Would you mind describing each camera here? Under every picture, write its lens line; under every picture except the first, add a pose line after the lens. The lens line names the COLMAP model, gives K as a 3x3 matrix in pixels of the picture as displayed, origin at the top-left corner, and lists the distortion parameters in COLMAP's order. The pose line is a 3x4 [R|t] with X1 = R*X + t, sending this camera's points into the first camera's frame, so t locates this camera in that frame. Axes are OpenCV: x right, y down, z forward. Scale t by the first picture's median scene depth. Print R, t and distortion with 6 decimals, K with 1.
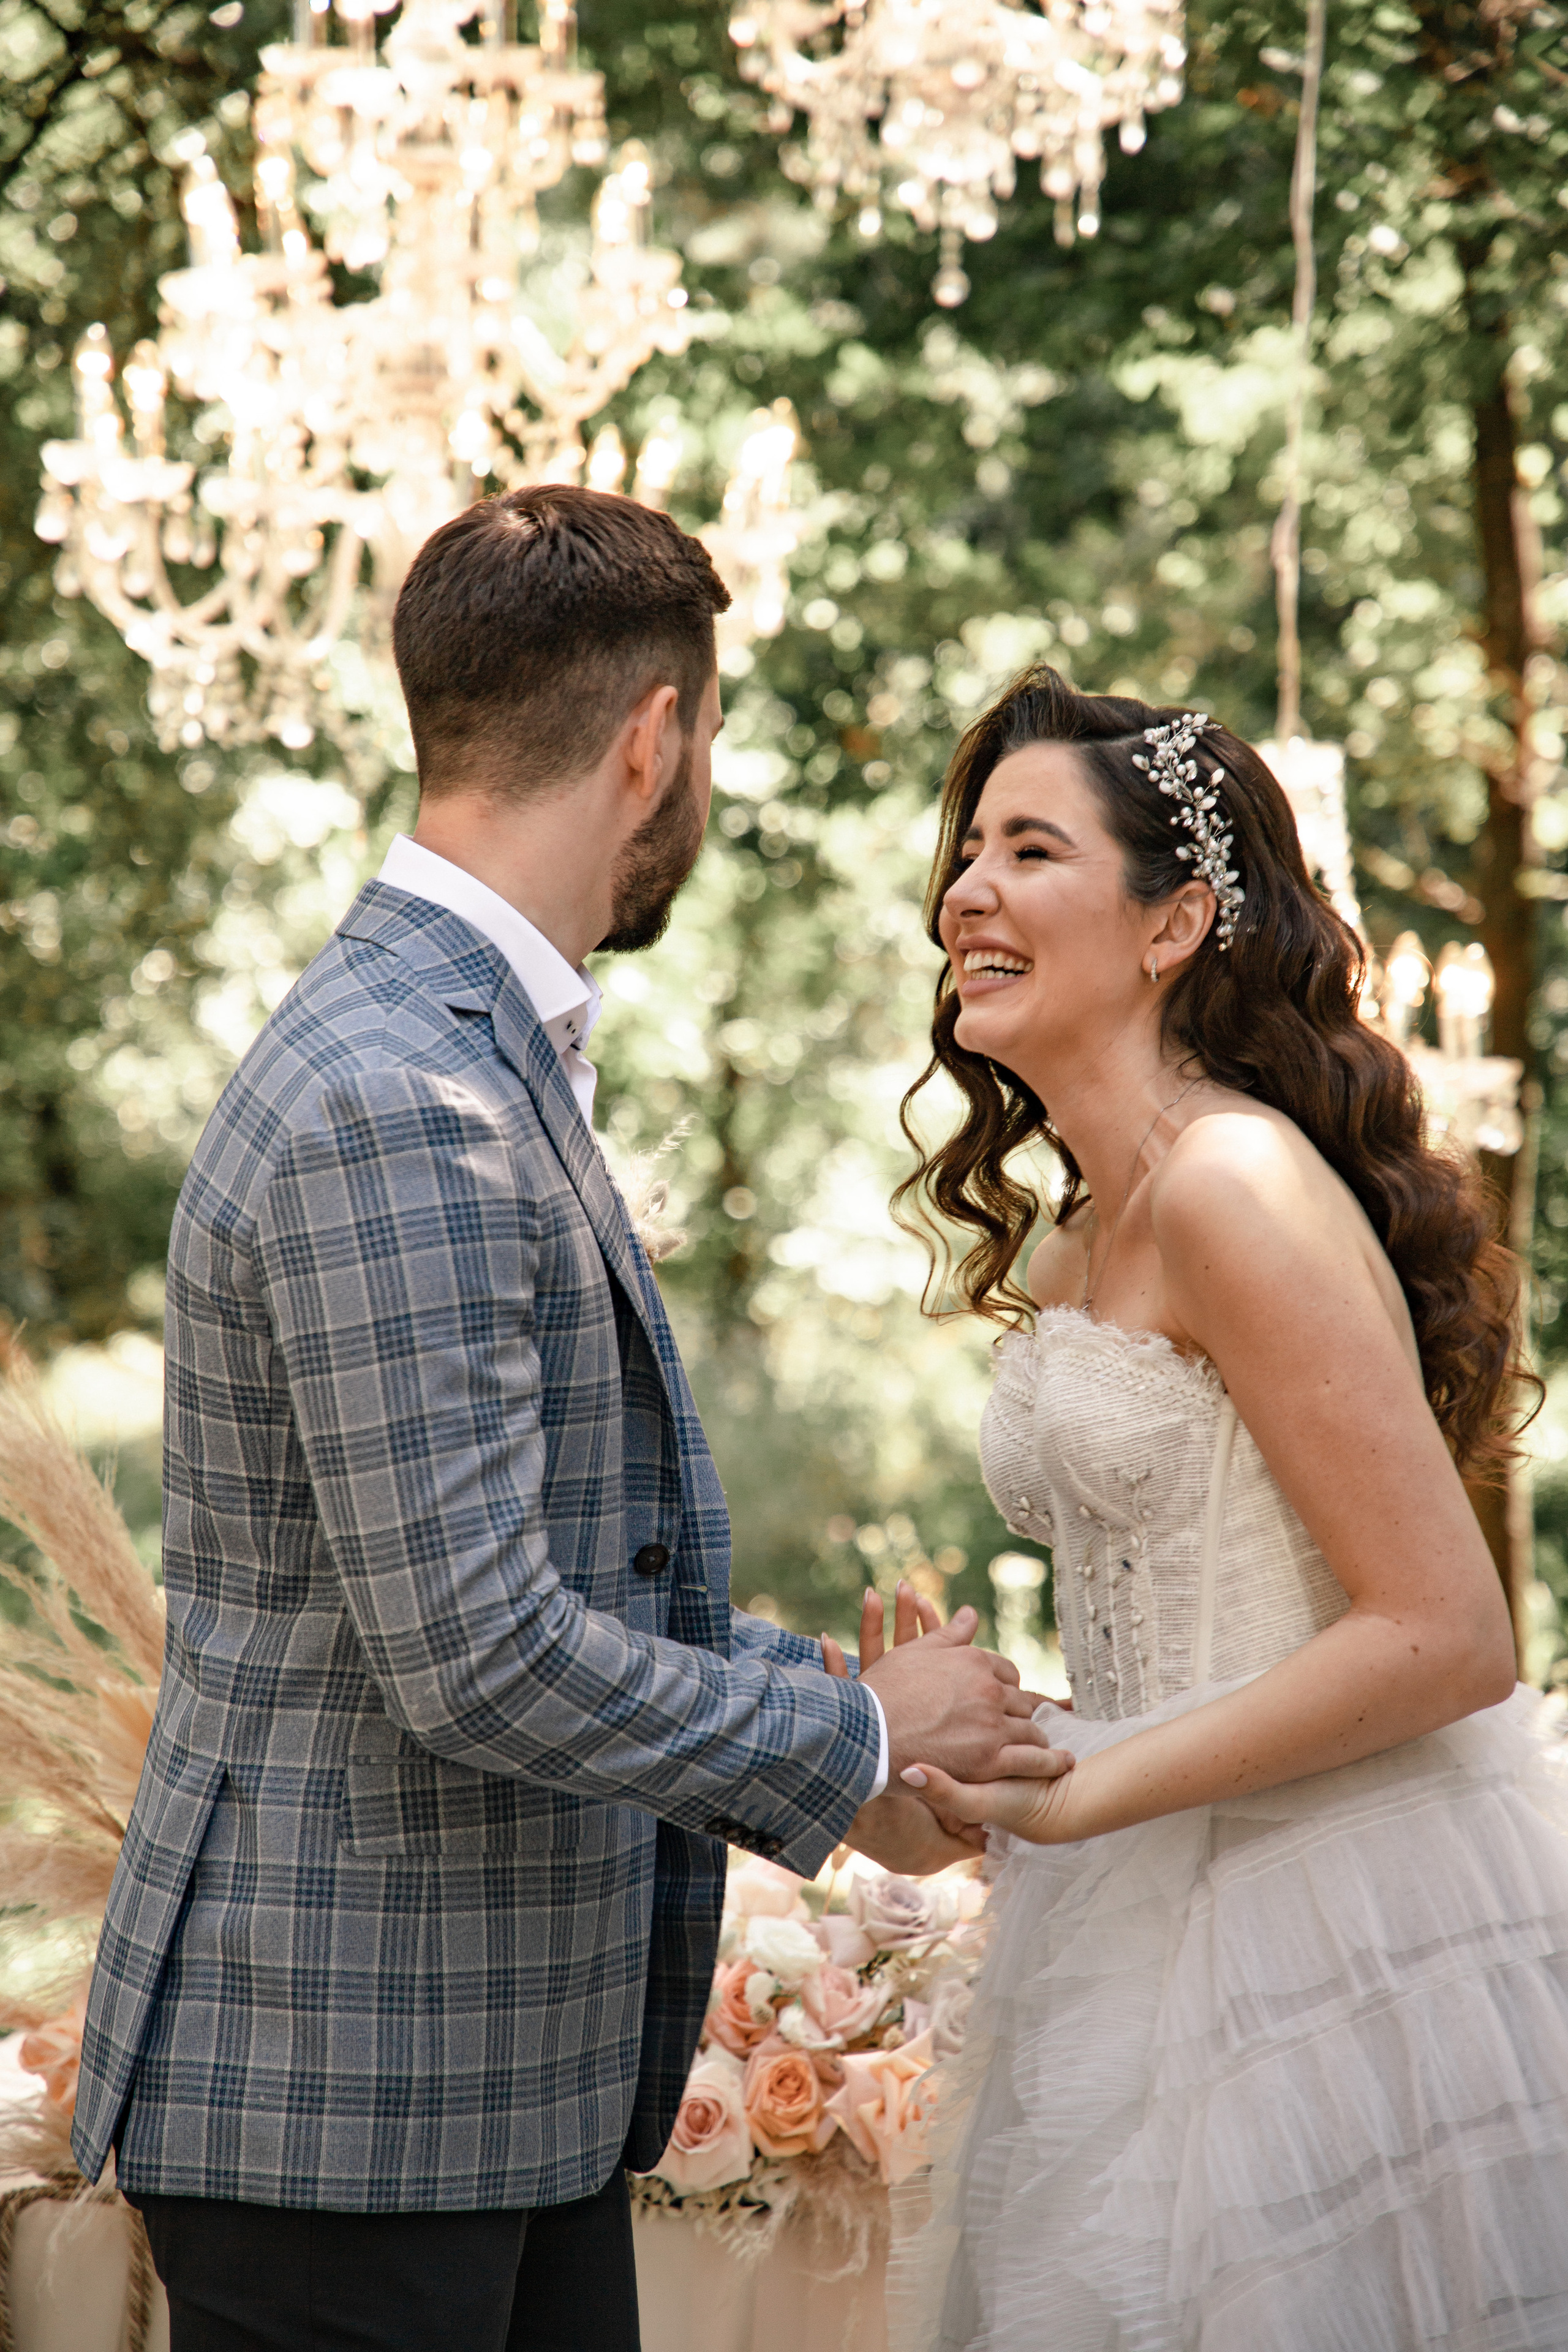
lens RADIAL K [[7240.8, 0, 784.0], [0, 7240.8, 1176.0], [0, 0, 1]] dist [0.885129, -0.016300]
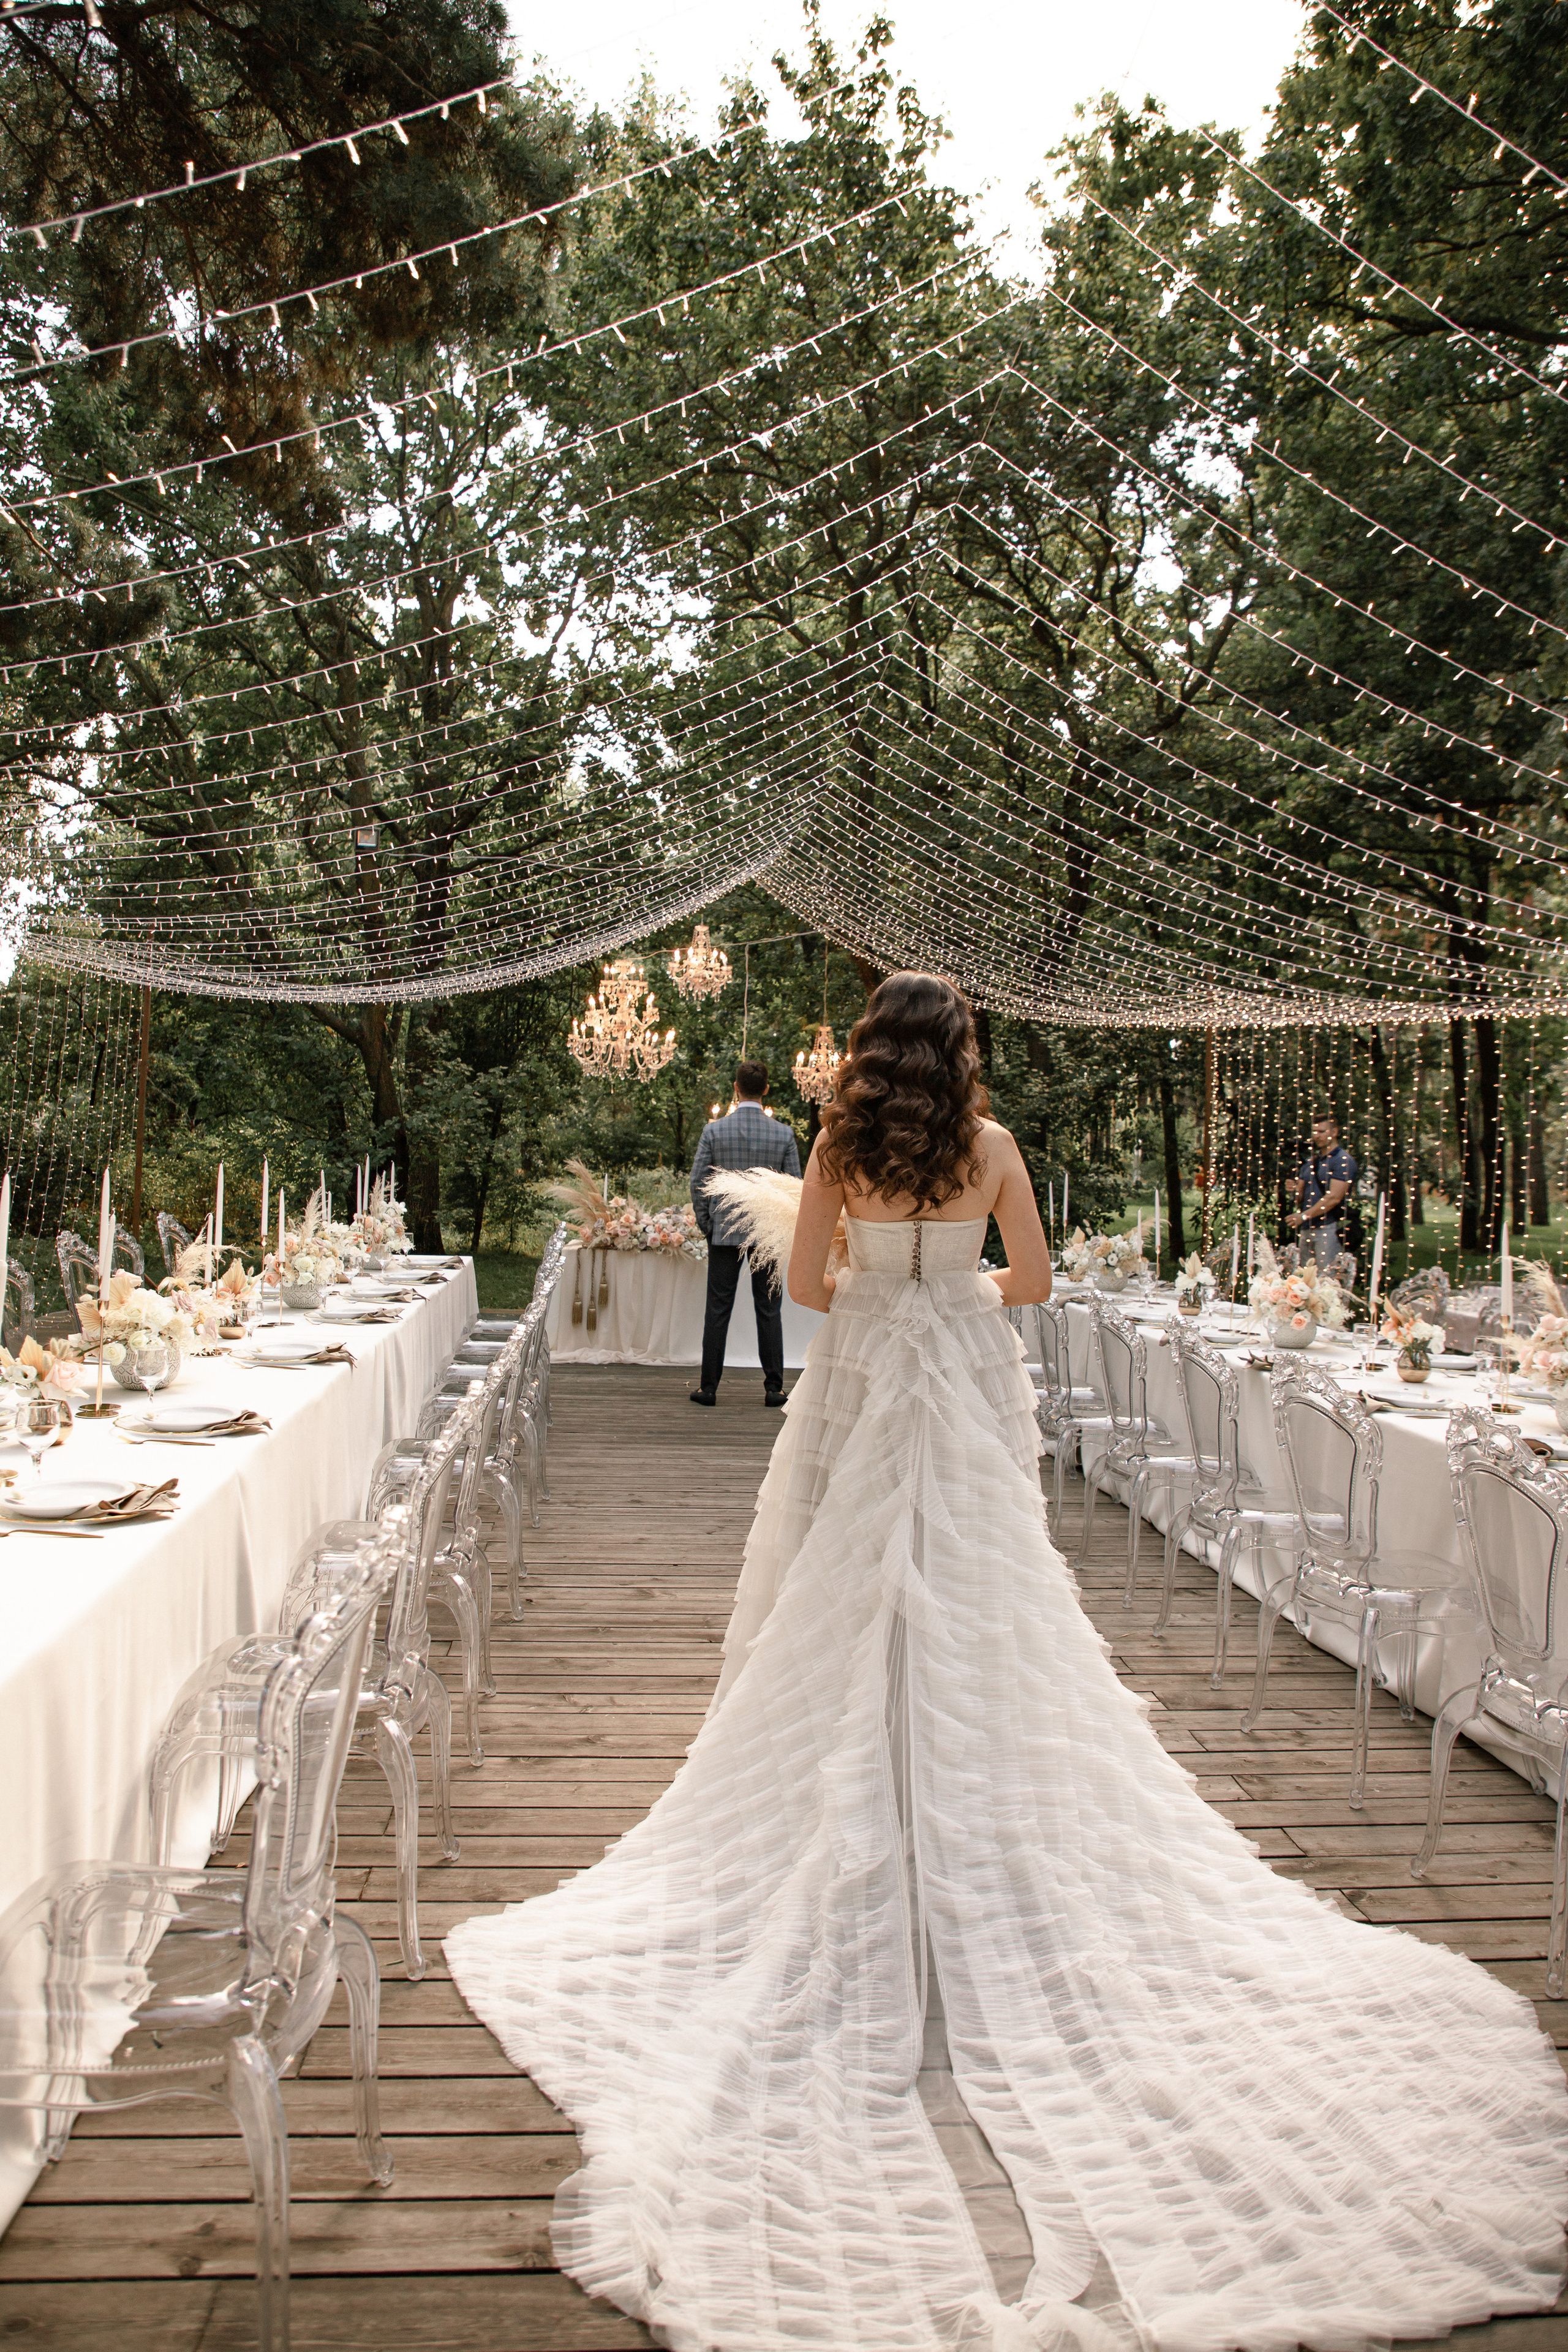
lens RADIAL K [[1641.4, 0, 784.0], [0, 1641.4, 1176.0], [0, 0, 1]] dist [-0.112598, 0.000862]
pose [[0.998598, 0.008186, 0.052297, 0.025025], [-0.009261, 0.999750, 0.020341, 0.002703], [-0.052118, -0.020796, 0.998424, -0.579723]]
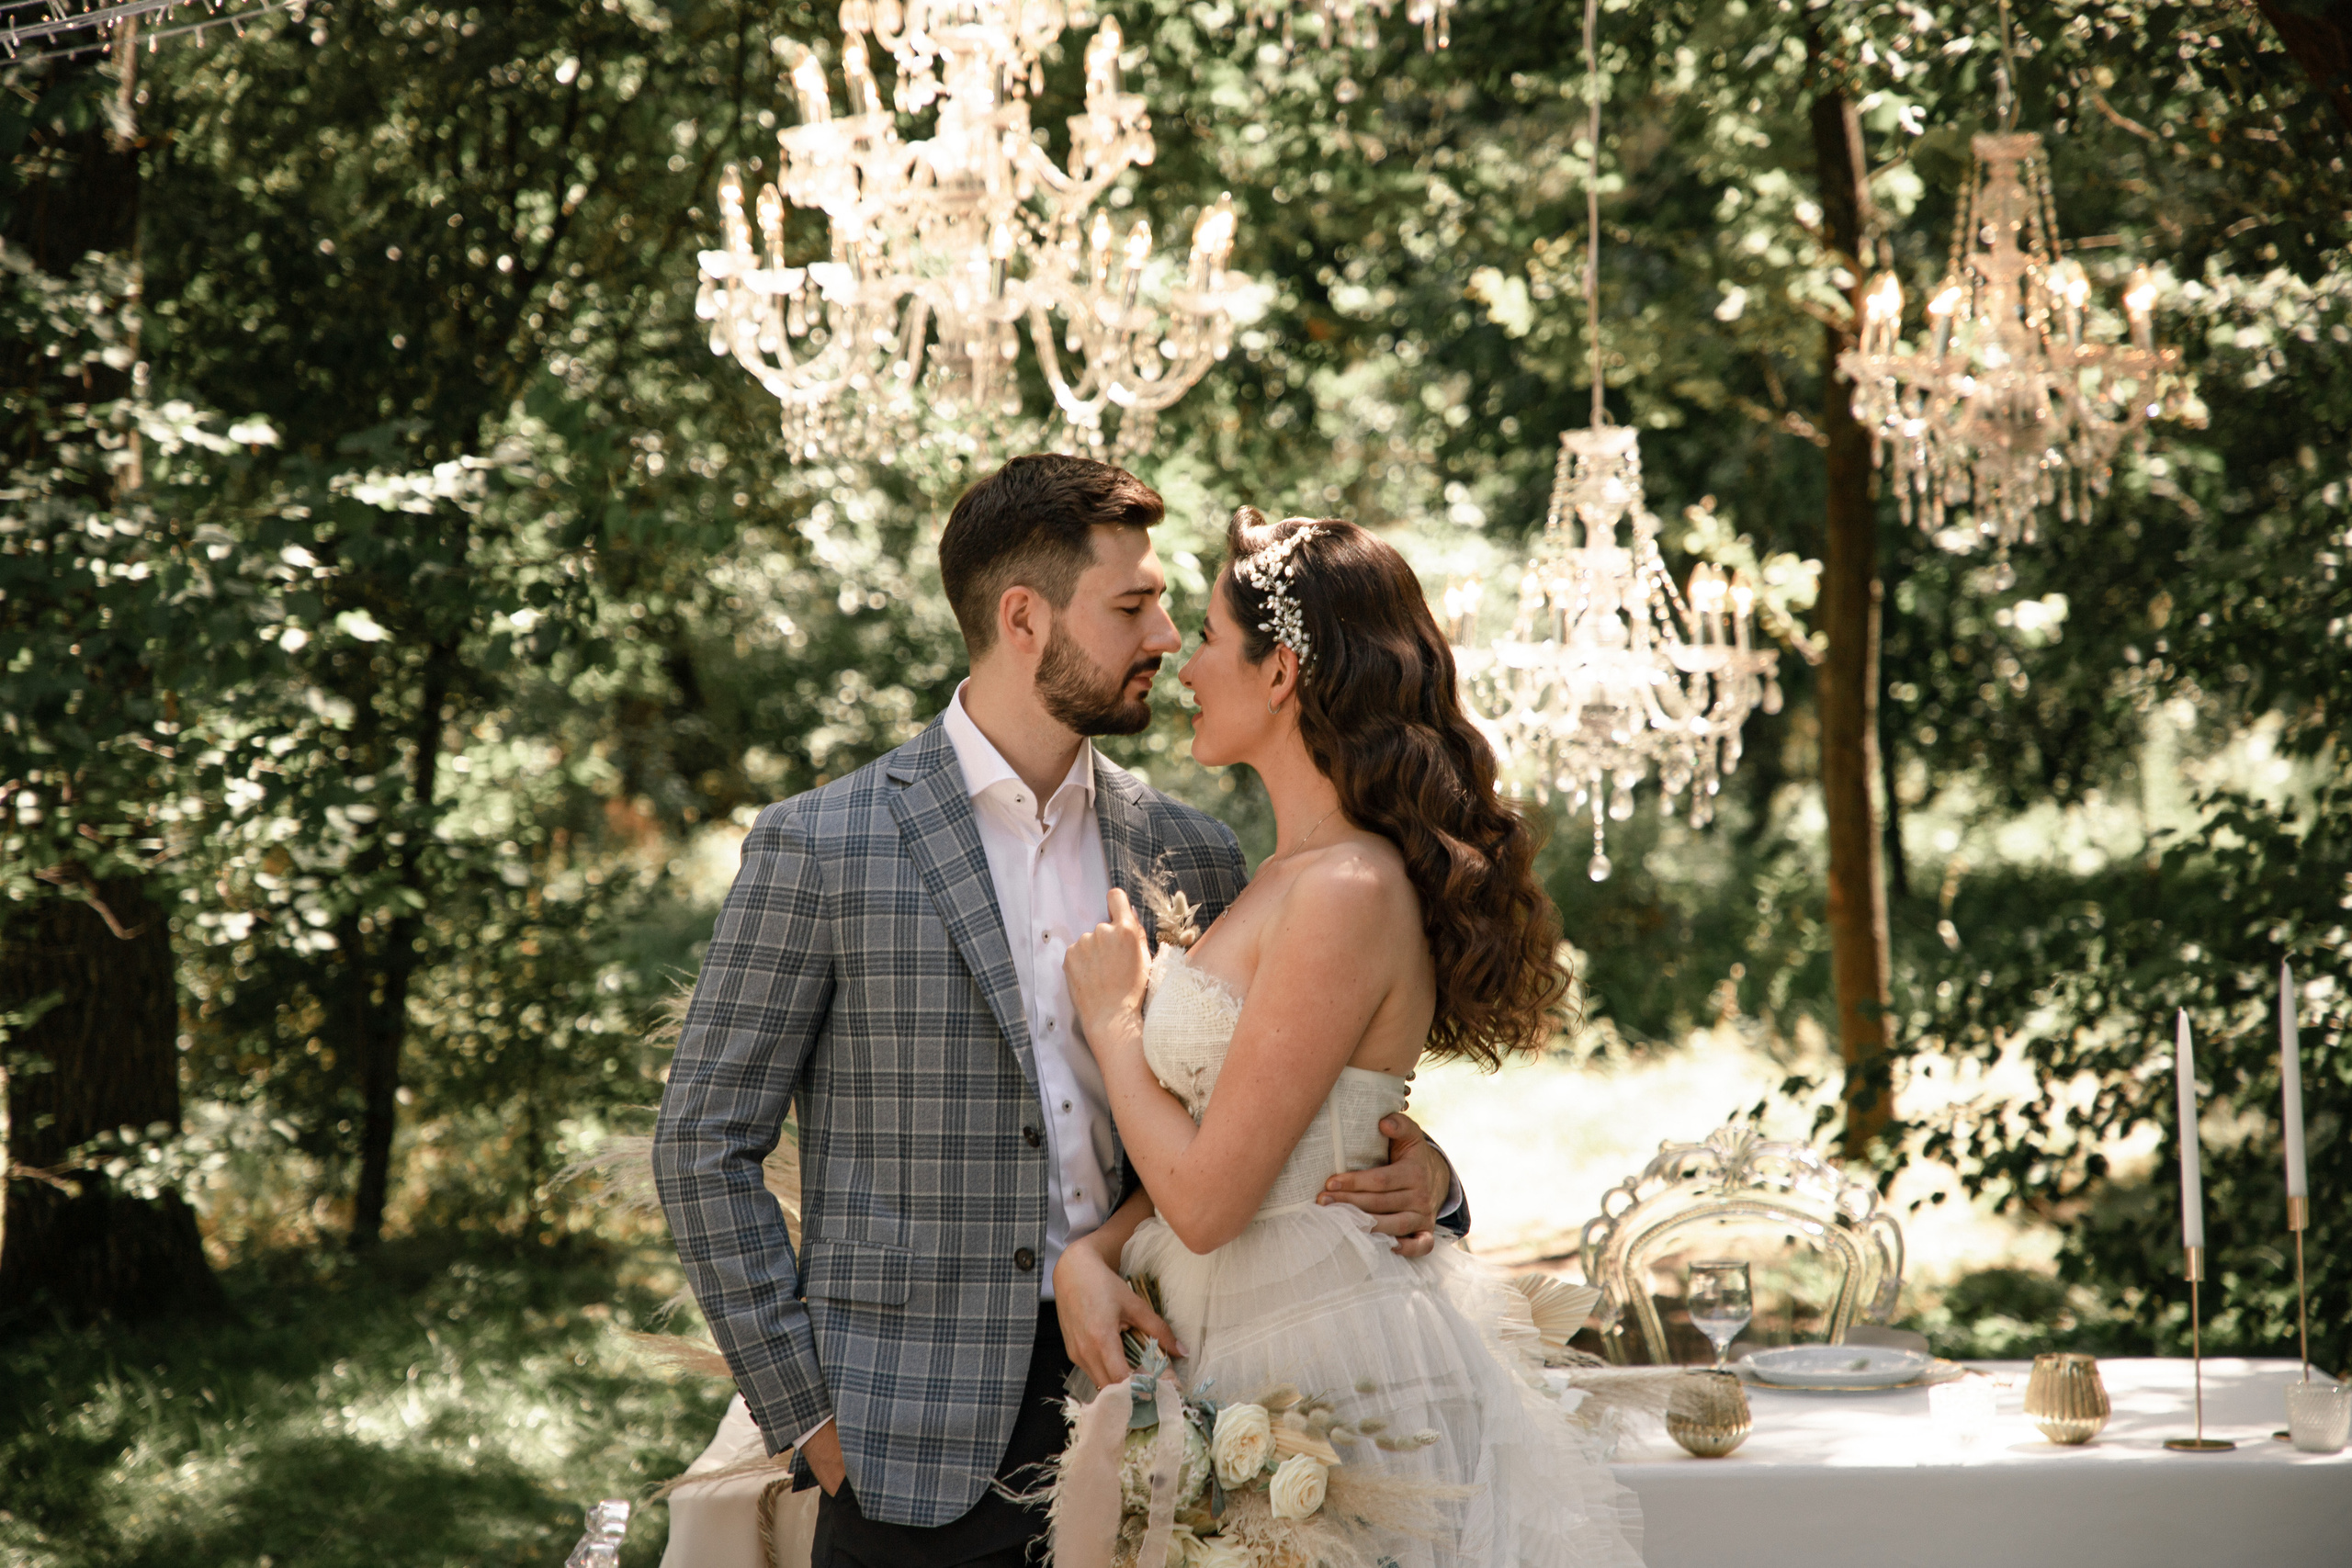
lens RADIAL K [[6312.0, 0, 1169.7], [0, 6312.0, 751.5], [0, 0, 1]] dist [0.778166, -0.427265]
pose [[0.998826, -0.043937, -0.020403, 0.009269], [0.044303, 0.998859, 0.017836, -0.022290], [0.019596, -0.018719, 0.999633, -0.206251]]
